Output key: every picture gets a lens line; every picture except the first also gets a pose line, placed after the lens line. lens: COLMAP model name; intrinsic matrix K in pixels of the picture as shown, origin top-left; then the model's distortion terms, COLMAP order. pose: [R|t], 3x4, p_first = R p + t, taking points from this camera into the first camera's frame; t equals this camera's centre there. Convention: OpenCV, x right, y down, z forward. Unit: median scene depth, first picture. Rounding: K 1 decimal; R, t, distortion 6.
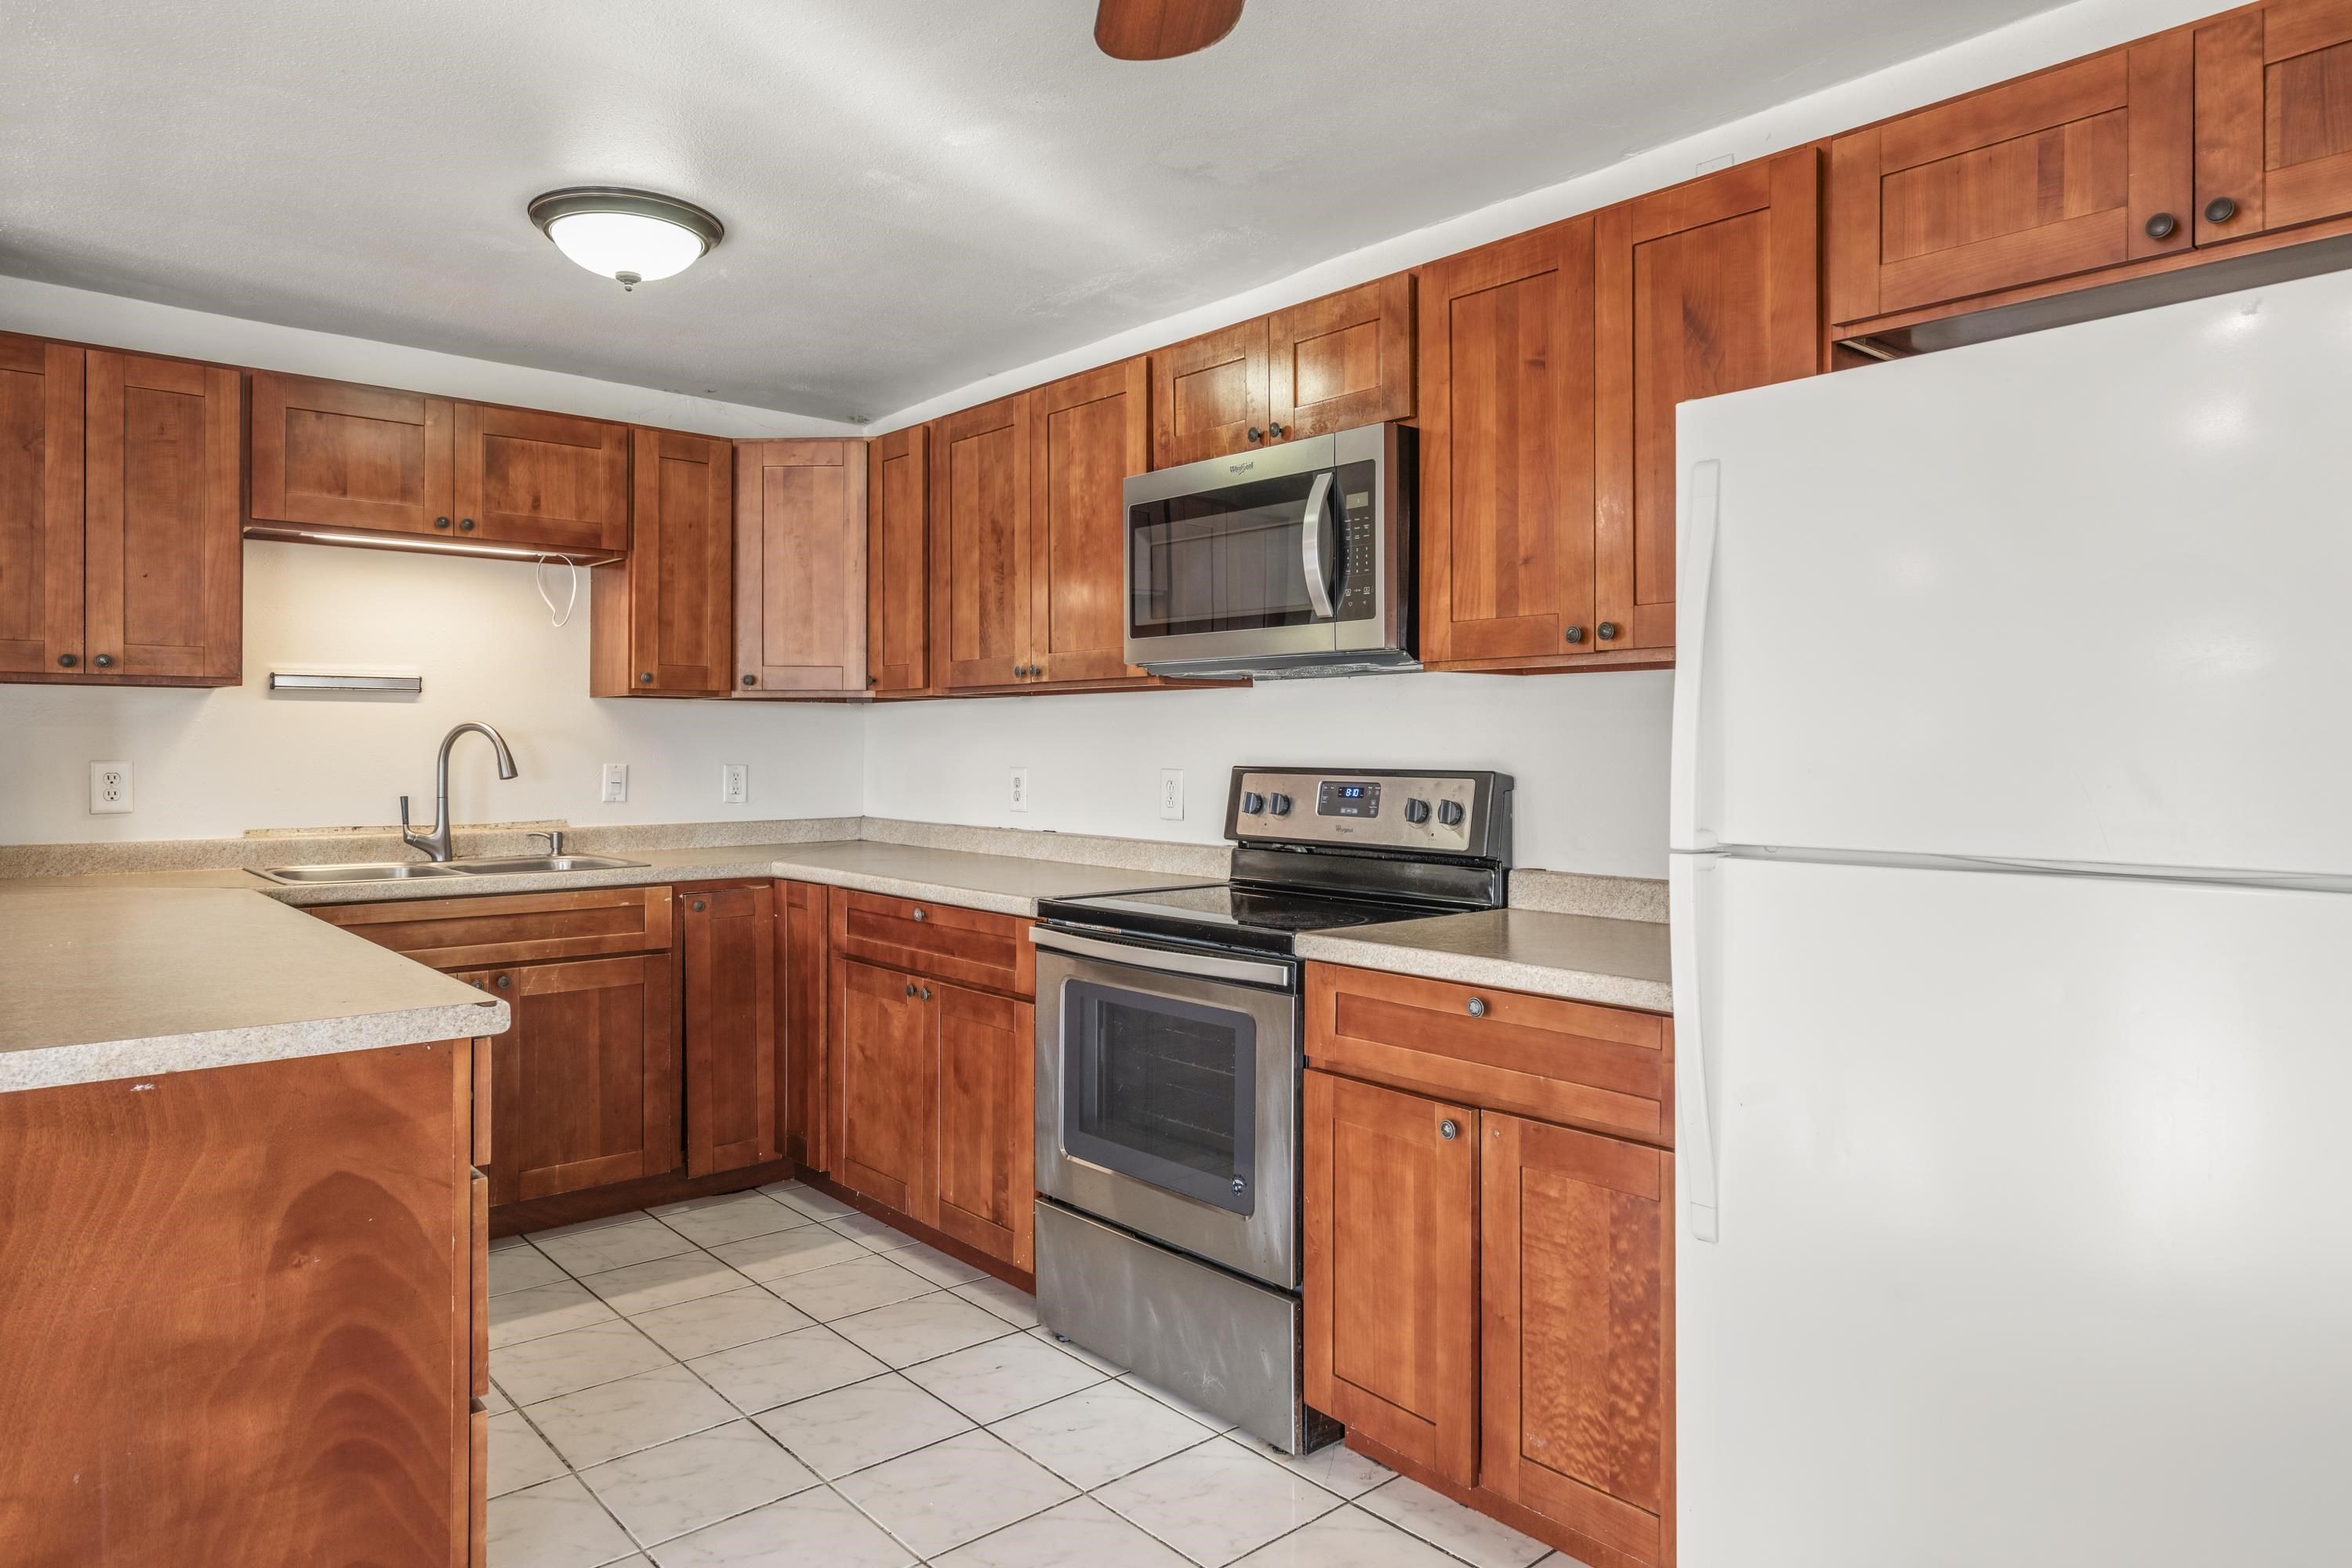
lens RADIAL K [[1447.1, 0, 1176.3], [0, 1447.1, 744.8], [0, 0, 1]] dist [-0.004565, 0.003385]
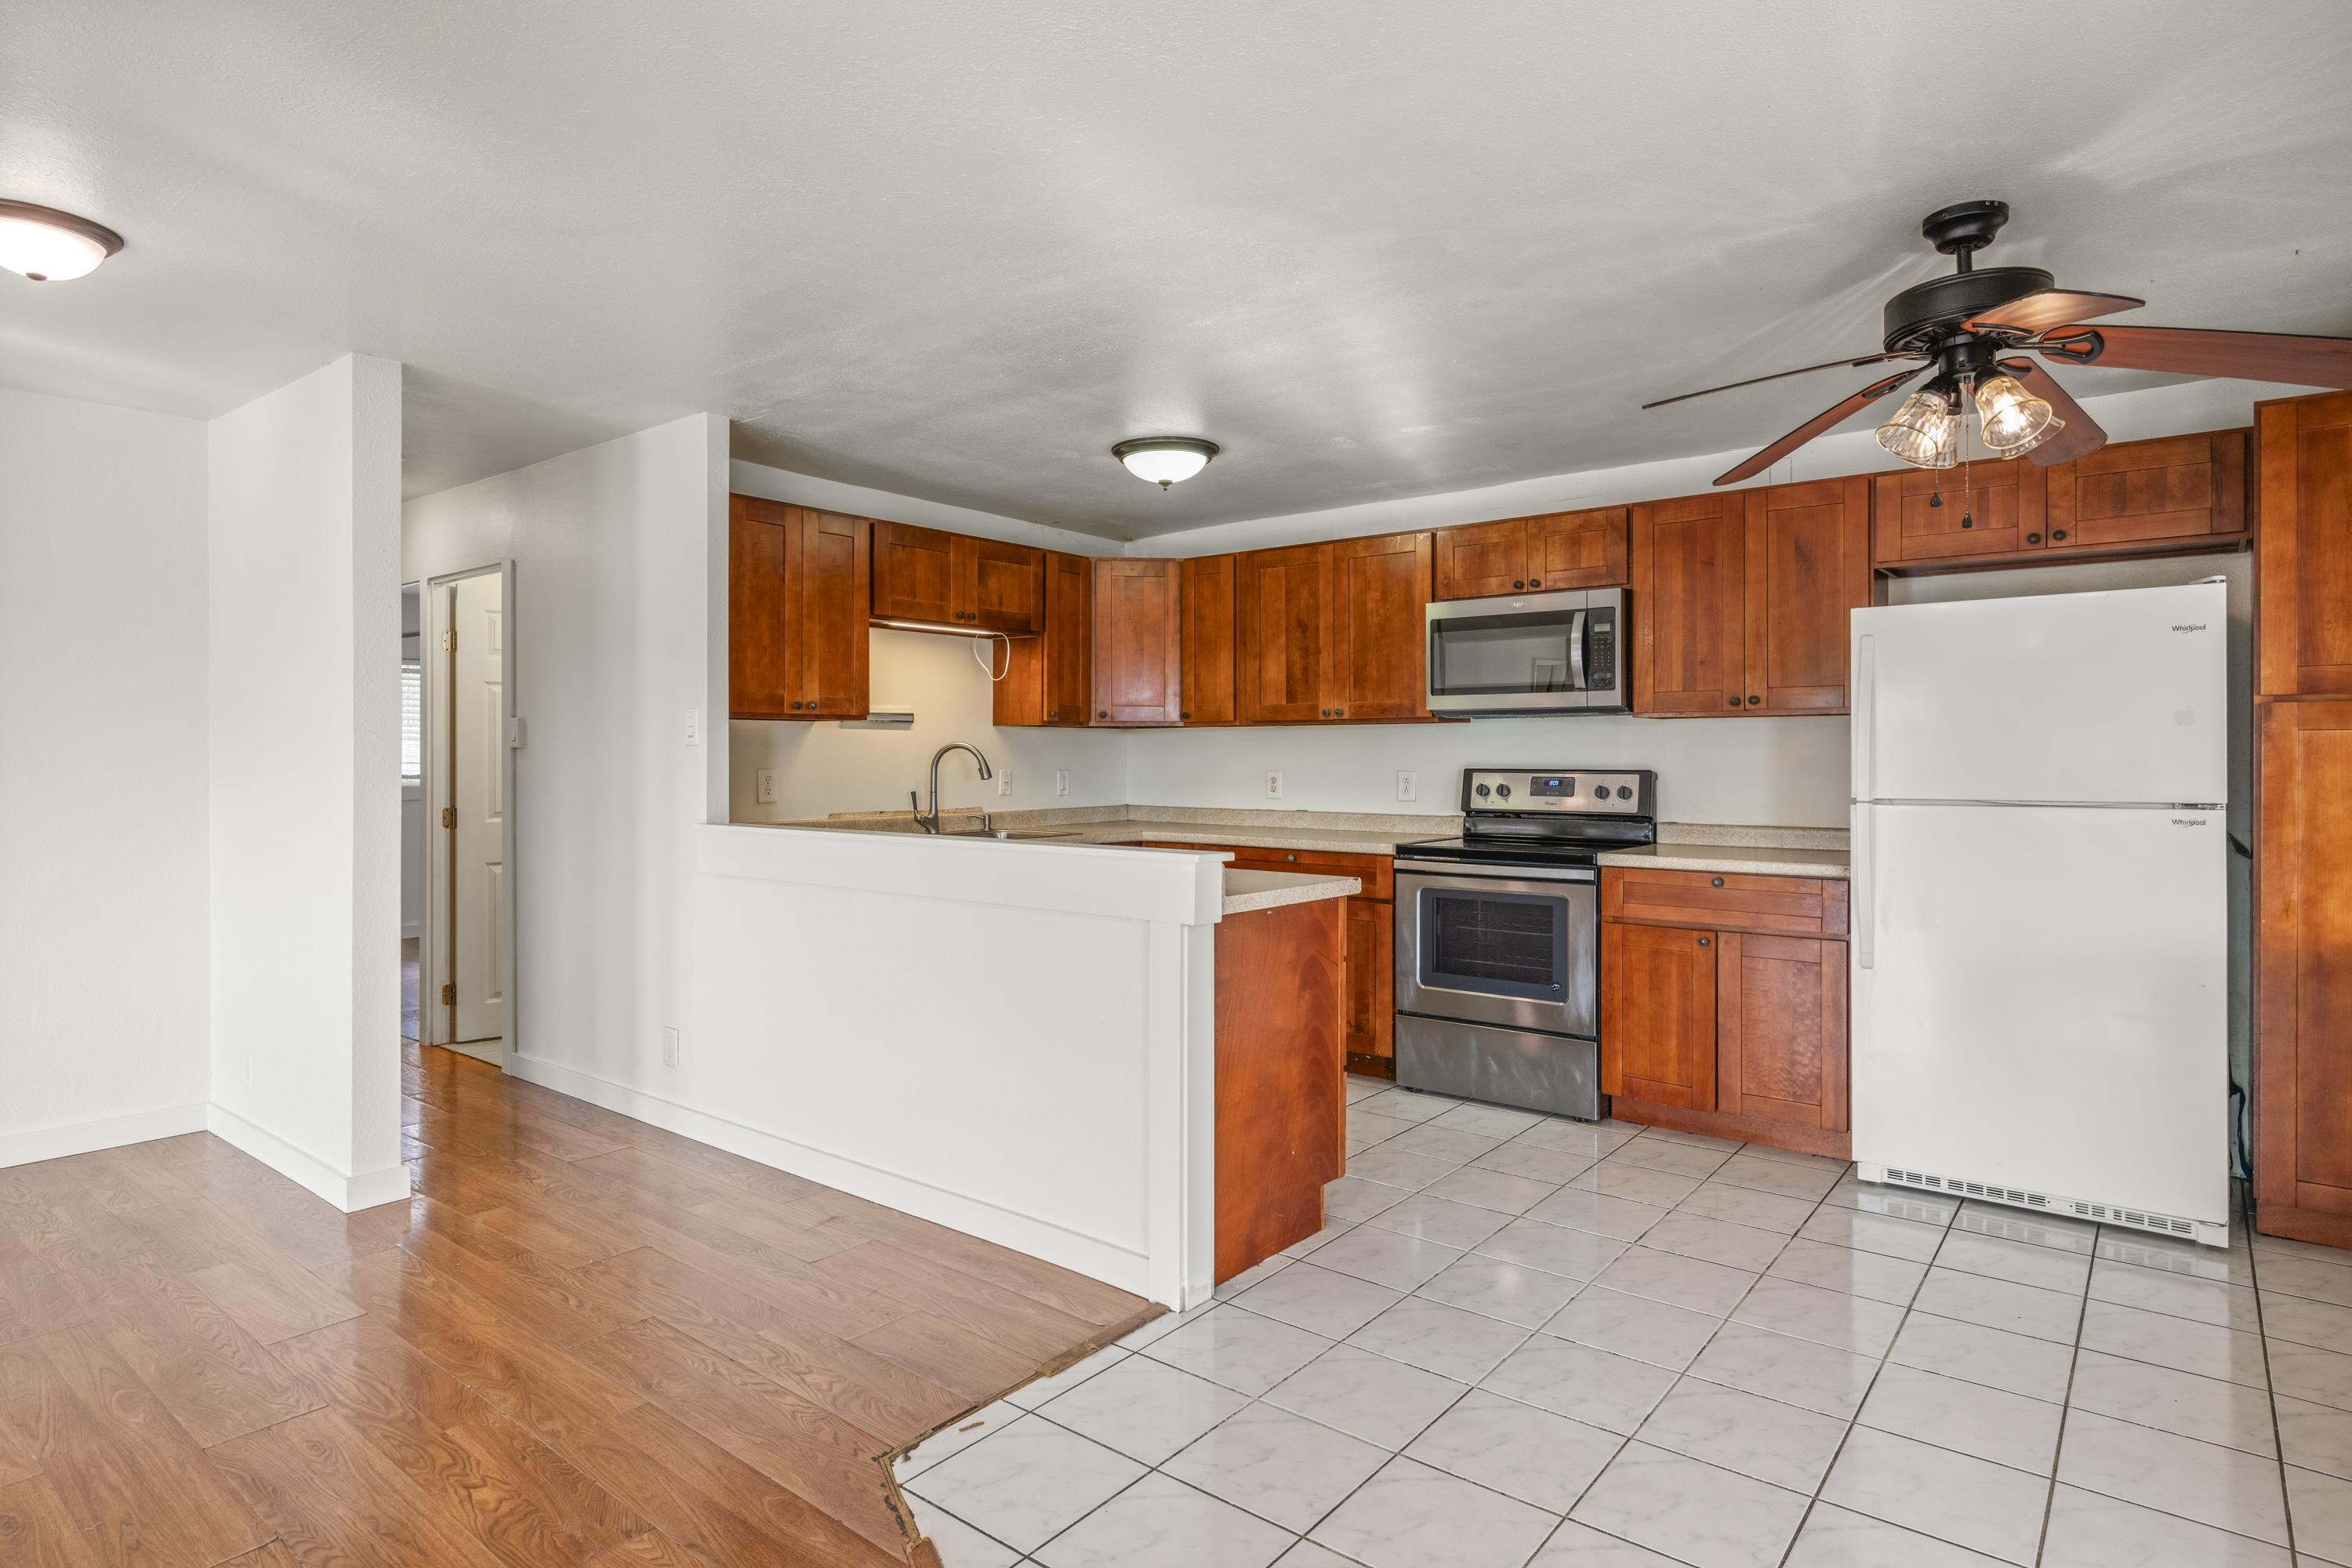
lens RADIAL K [[1268.9, 0, 1180.8], [0, 1268.9, 759.7], [0, 0, 1]] dist [-0.000148, 0.000025]
pose [[0.984166, -0.003694, 0.177213, -0.581800], [0.002901, 0.999985, 0.004733, -0.004188], [-0.177228, -0.004144, 0.984161, -0.439363]]
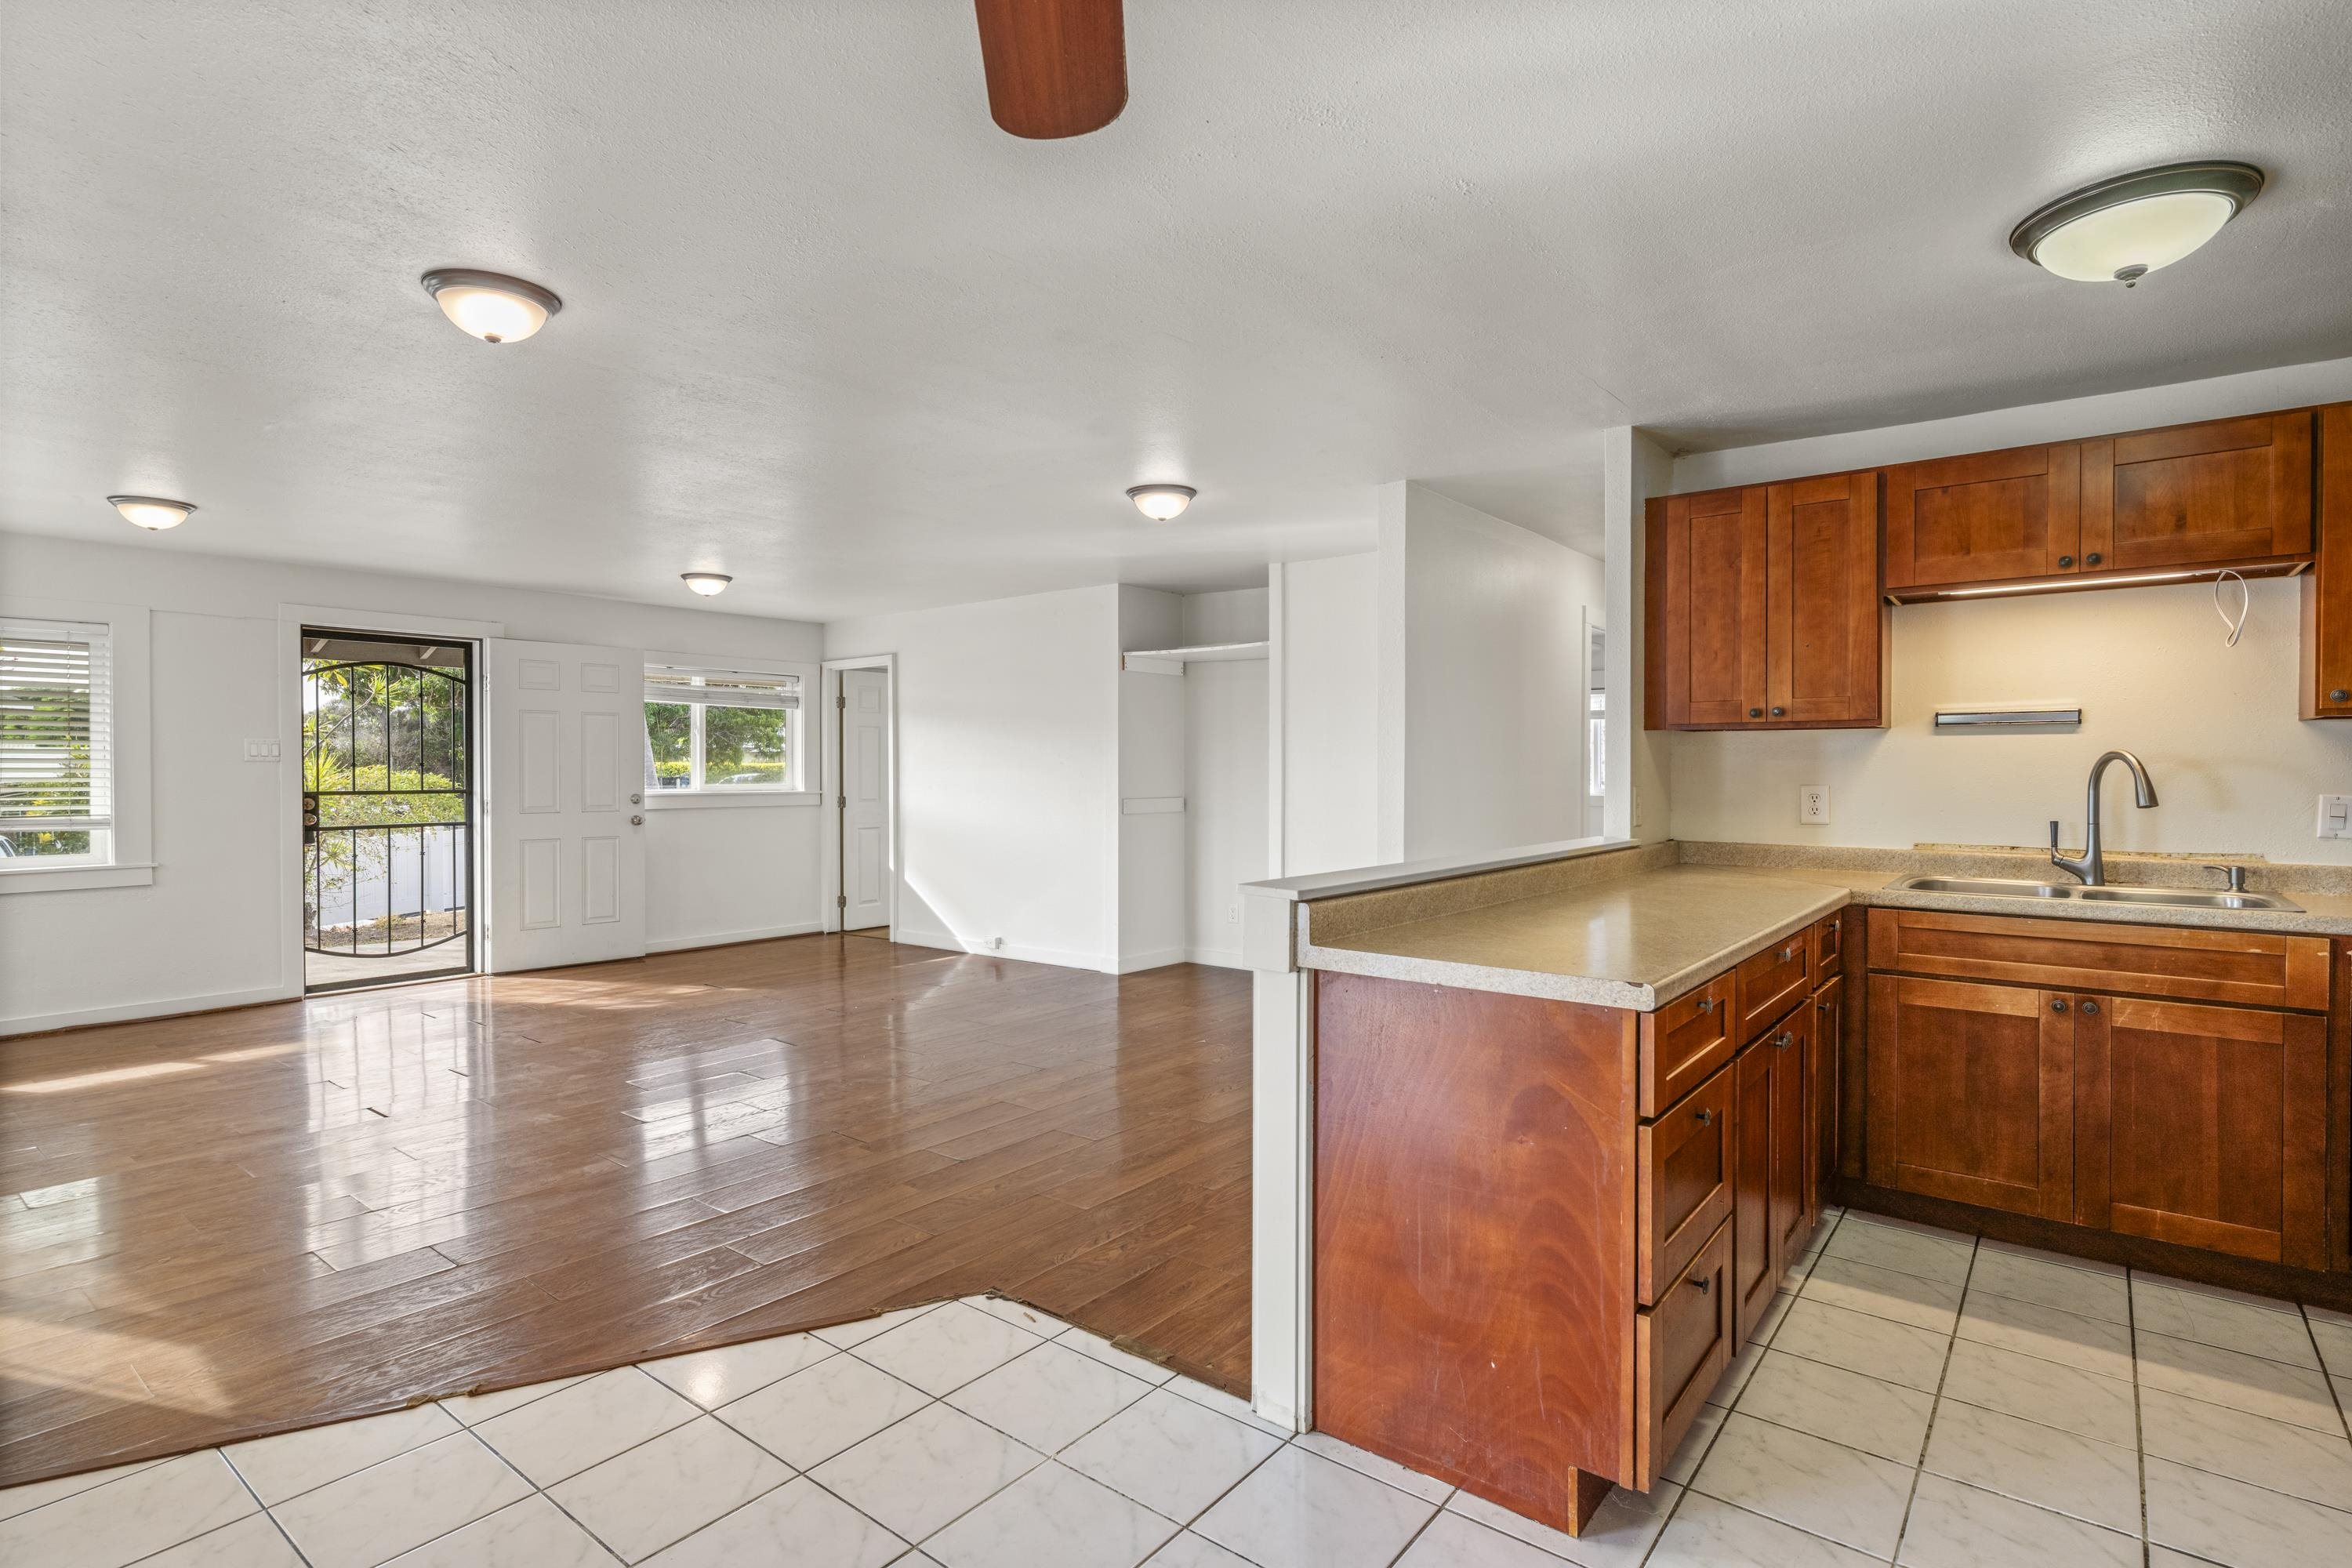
lens RADIAL K [[1163.0, 0, 1182.1], [0, 1163.0, 780.1], [0, 0, 1]] dist [0.001249, 0.000677]
pose [[0.184875, 0.006652, -0.982740, 0.231557], [-0.000053, 0.999977, 0.006758, -0.000818], [0.982762, -0.001197, 0.184871, 0.239693]]
